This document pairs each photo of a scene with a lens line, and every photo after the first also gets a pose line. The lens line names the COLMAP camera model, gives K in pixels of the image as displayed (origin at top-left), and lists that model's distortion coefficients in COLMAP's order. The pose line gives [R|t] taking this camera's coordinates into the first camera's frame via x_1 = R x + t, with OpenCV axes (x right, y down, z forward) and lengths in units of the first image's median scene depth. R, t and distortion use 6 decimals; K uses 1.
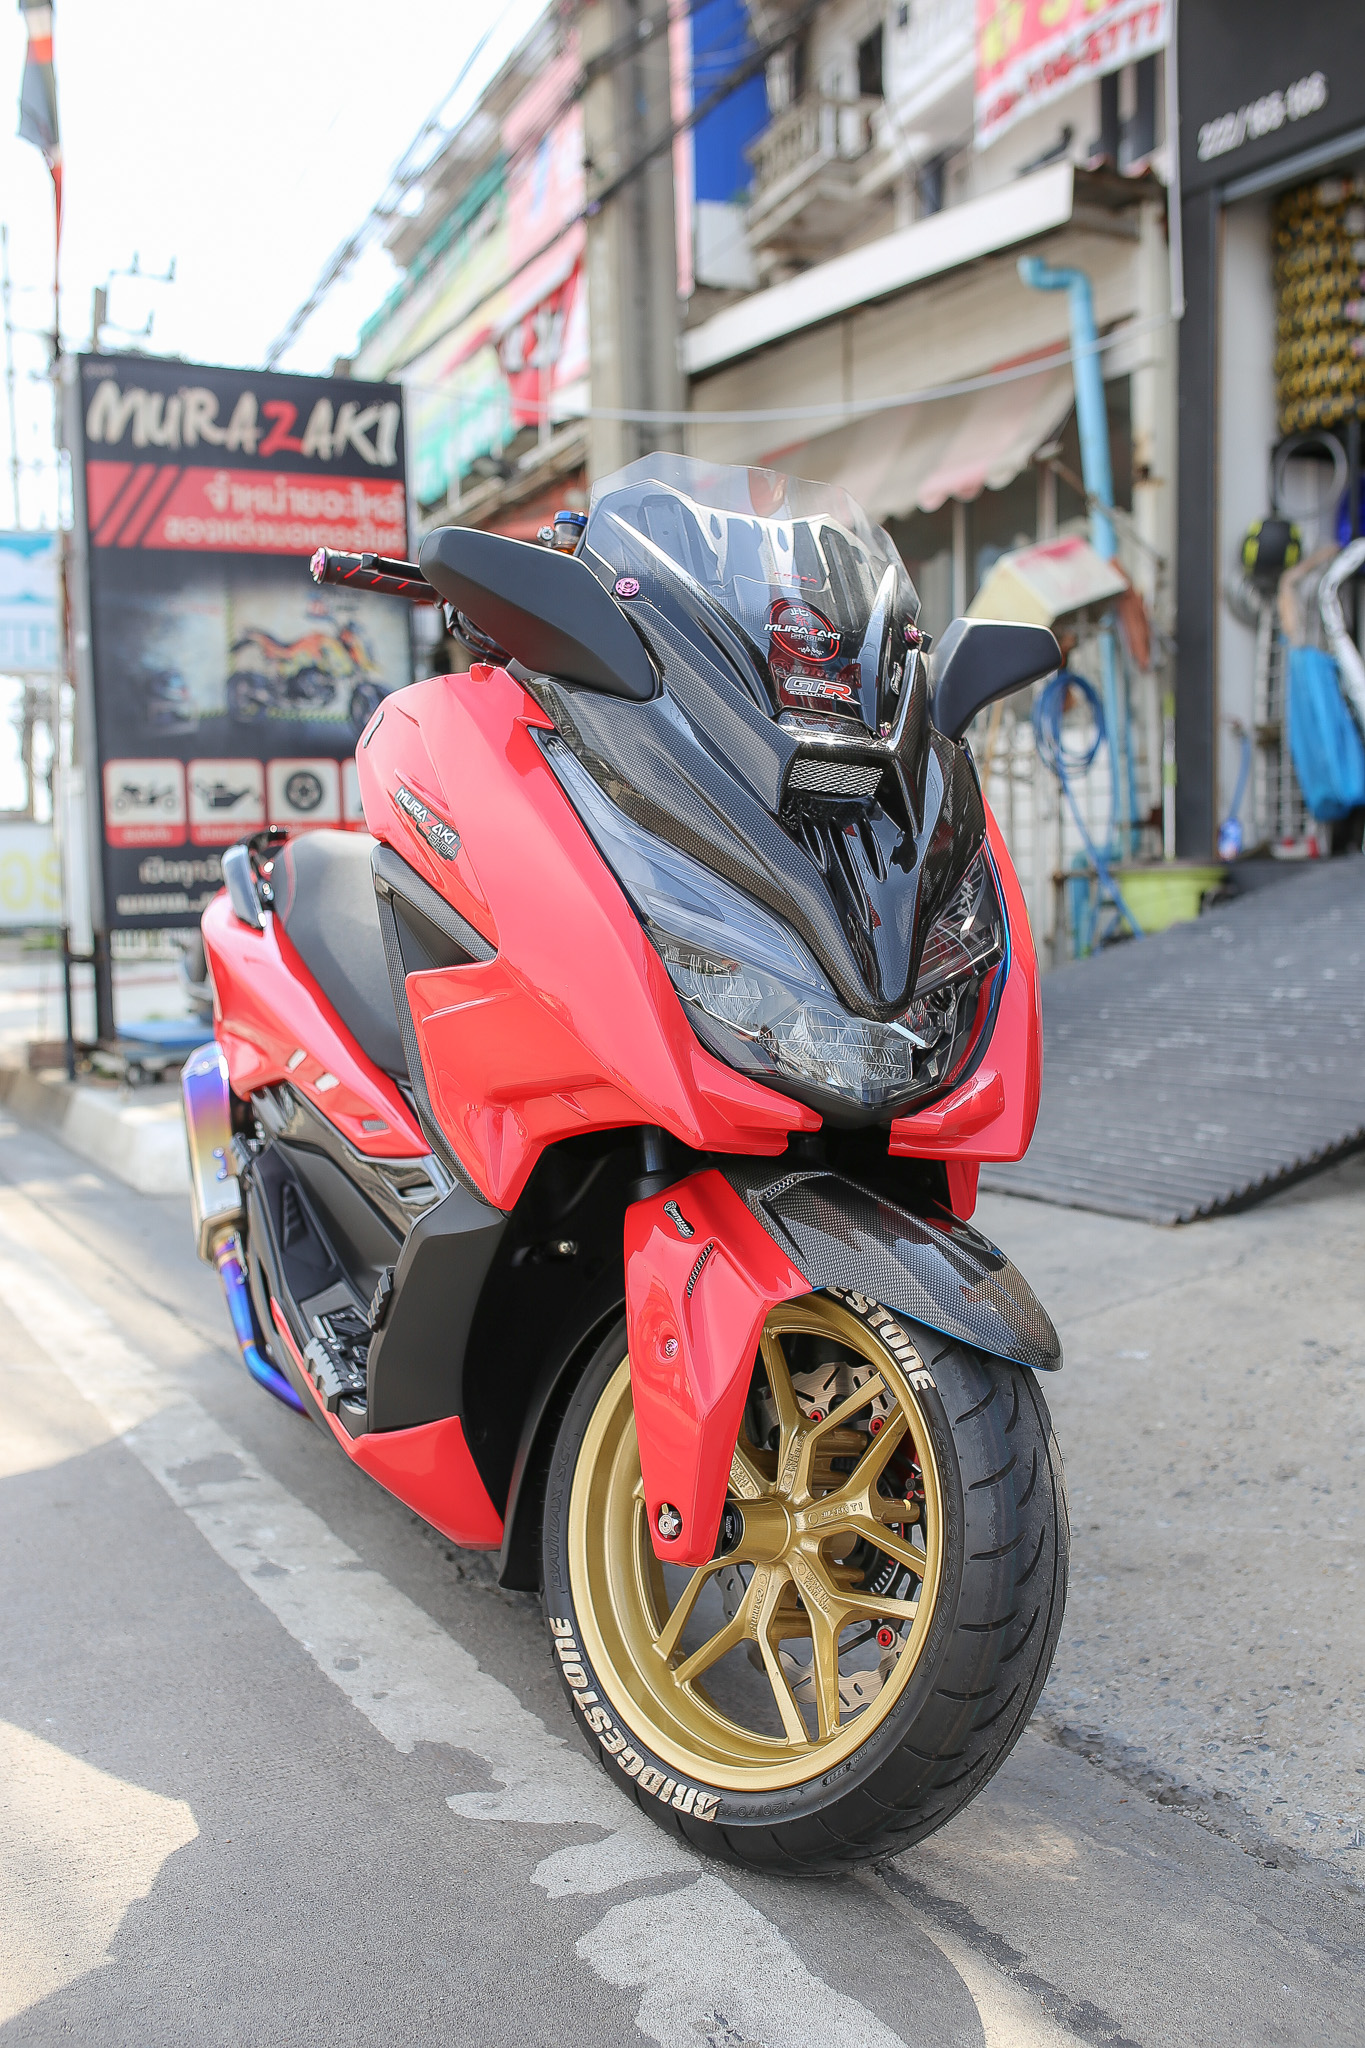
lens RADIAL K [[2069.9, 0, 682.5], [0, 2069.9, 1024.0], [0, 0, 1]] dist [-0.074092, 0.136176]
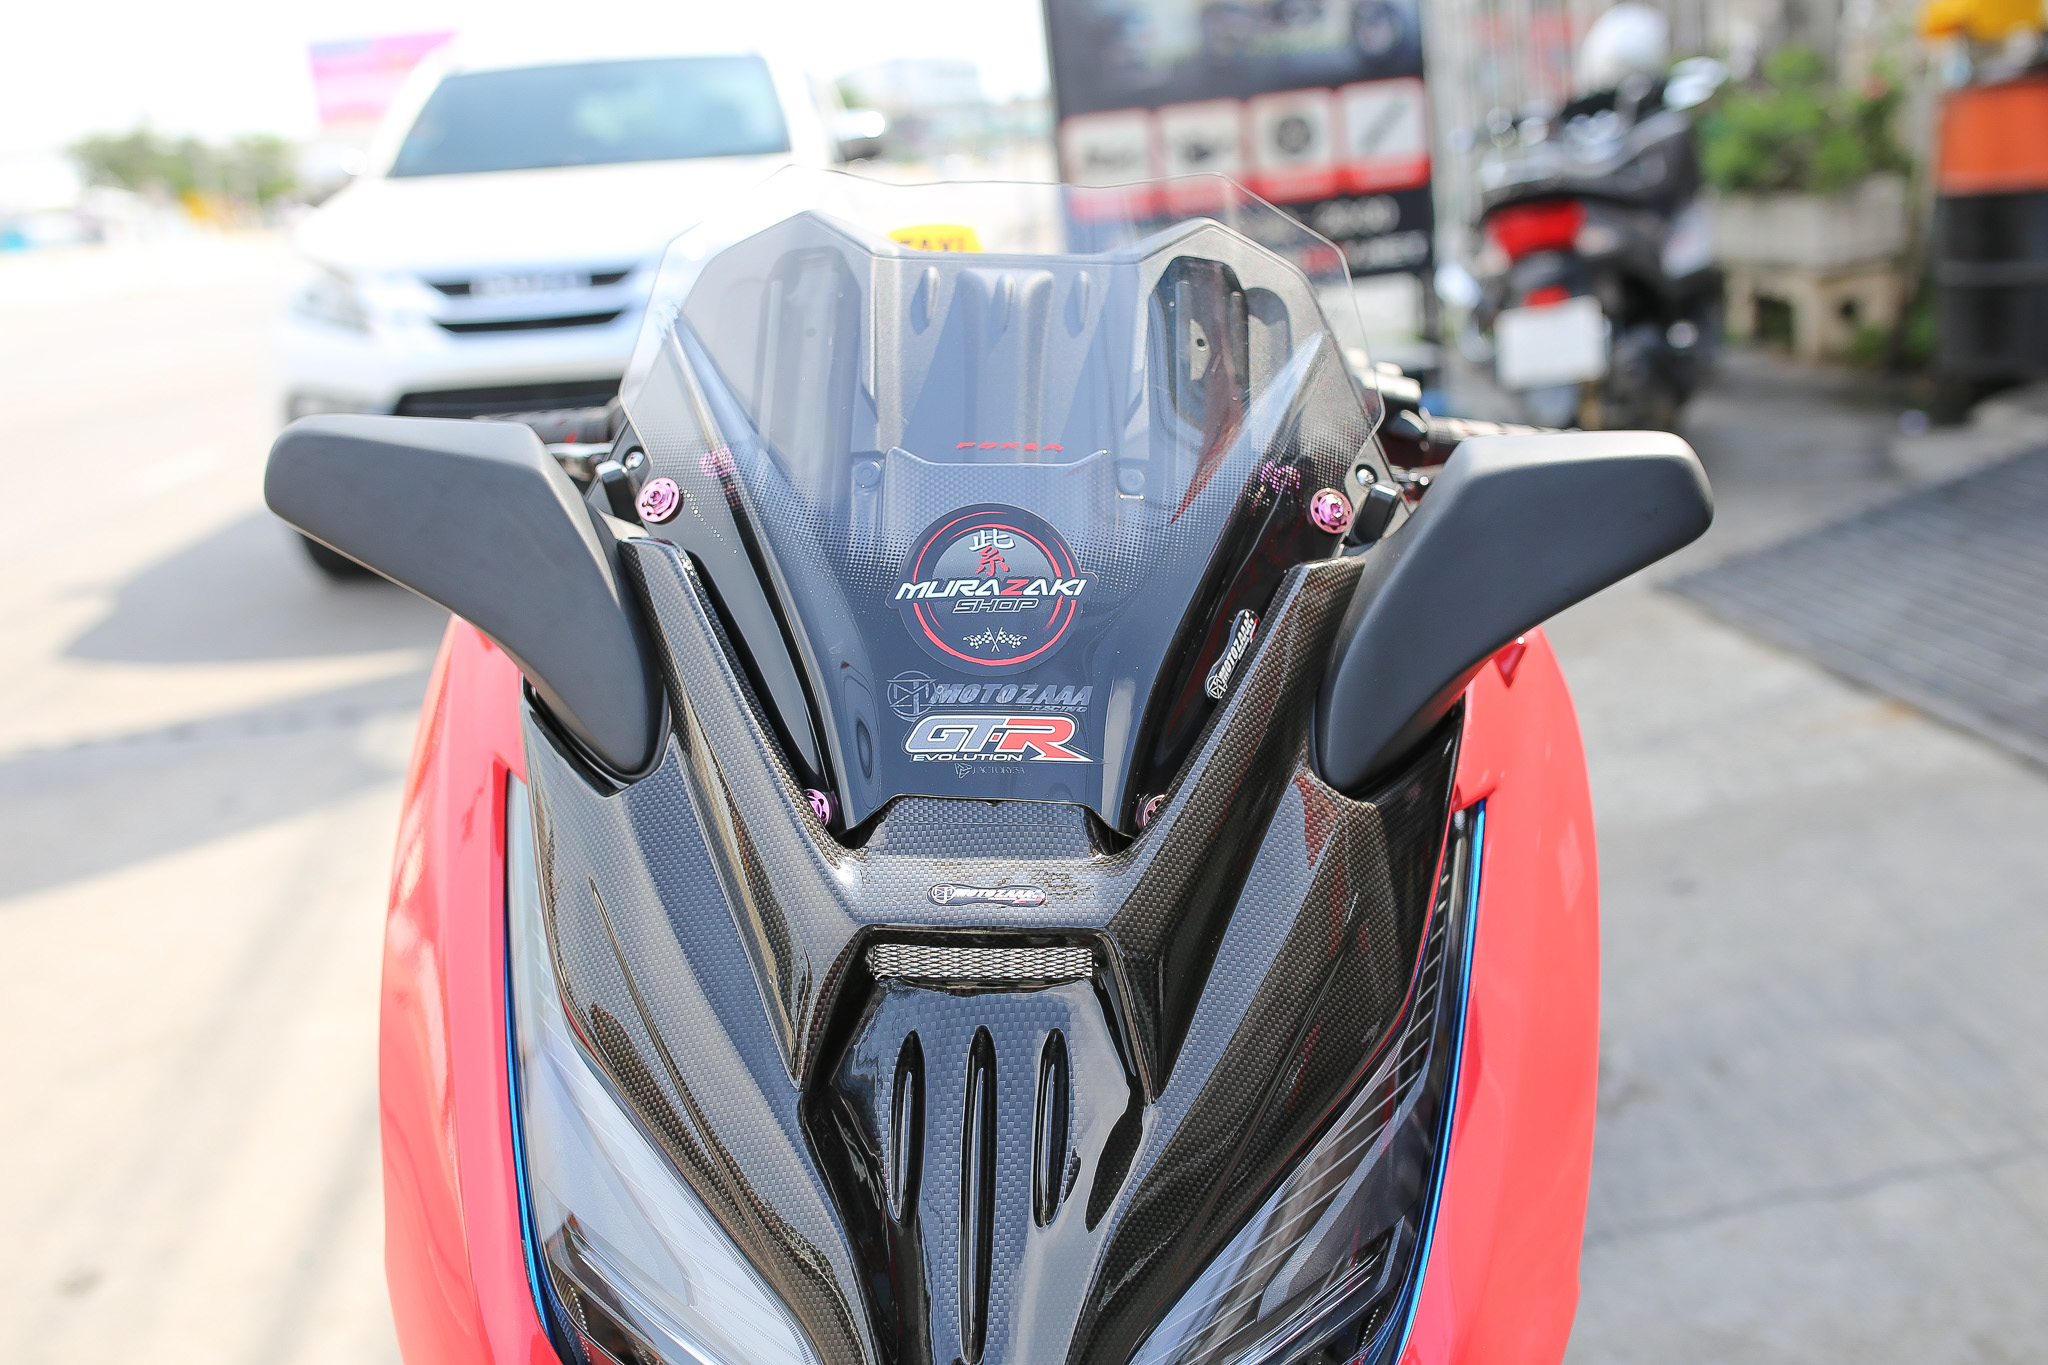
lens RADIAL K [[2069.9, 0, 1028.1], [0, 2069.9, 611.2], [0, 0, 1]] dist [-0.074092, 0.136176]
pose [[0.910582, 0.033493, -0.411969, 0.188900], [0.046038, 0.982291, 0.181619, -0.199092], [0.410756, -0.184346, 0.892914, 0.434111]]
